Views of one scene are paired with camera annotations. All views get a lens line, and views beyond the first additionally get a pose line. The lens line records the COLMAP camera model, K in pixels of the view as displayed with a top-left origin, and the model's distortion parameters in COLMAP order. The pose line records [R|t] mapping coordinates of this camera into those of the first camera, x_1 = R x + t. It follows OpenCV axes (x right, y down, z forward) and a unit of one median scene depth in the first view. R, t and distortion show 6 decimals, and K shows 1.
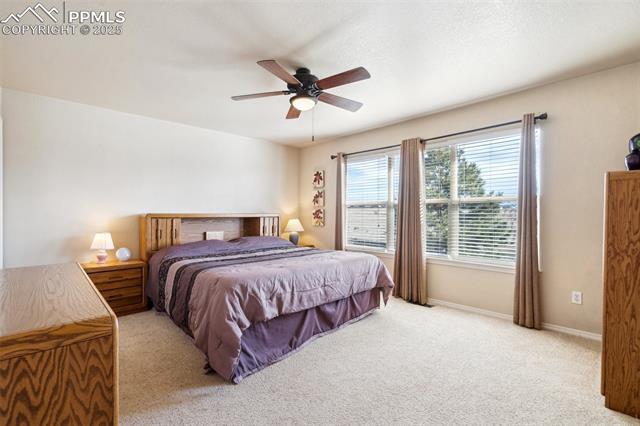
lens RADIAL K [[294.0, 0, 319.2], [0, 294.0, 213.4], [0, 0, 1]] dist [-0.001886, 0.002455]
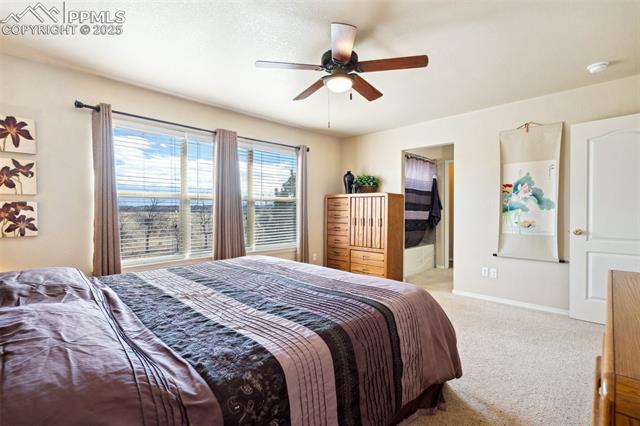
lens RADIAL K [[294.0, 0, 319.4], [0, 294.0, 213.8], [0, 0, 1]] dist [-0.001886, 0.002455]
pose [[-0.021753, -0.003402, 0.999758, -0.472959], [0.008327, 0.999959, 0.003583, 0.008228], [-0.999729, 0.008403, -0.021724, 0.548319]]
